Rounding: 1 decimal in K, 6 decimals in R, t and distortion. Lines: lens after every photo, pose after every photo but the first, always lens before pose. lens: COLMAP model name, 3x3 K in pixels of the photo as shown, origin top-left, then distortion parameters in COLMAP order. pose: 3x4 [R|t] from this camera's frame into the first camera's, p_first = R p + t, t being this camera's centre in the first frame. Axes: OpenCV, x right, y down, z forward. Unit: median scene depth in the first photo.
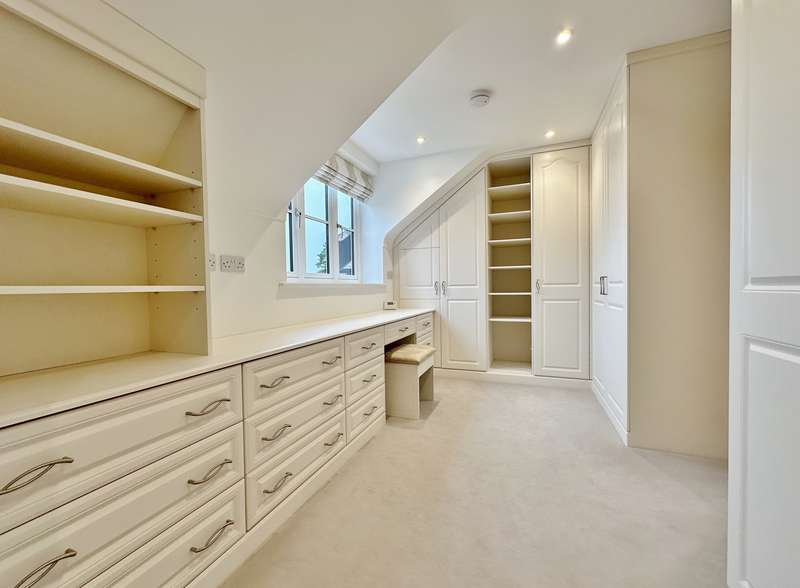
lens RADIAL K [[324.7, 0, 400.0], [0, 324.7, 294.0], [0, 0, 1]] dist [0.001062, -0.000232]
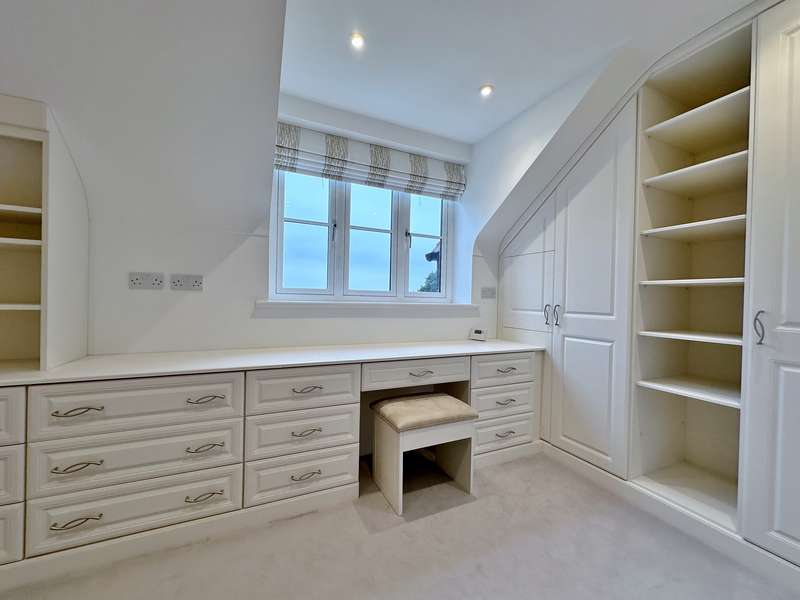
lens RADIAL K [[319.4, 0, 396.7], [0, 319.4, 299.4], [0, 0, 1]] dist [0.000241, 0.000113]
pose [[0.728331, 0.031377, -0.684506, 0.345507], [-0.047558, 0.998857, -0.004816, -0.033608], [0.683573, 0.036061, 0.728991, 0.367032]]
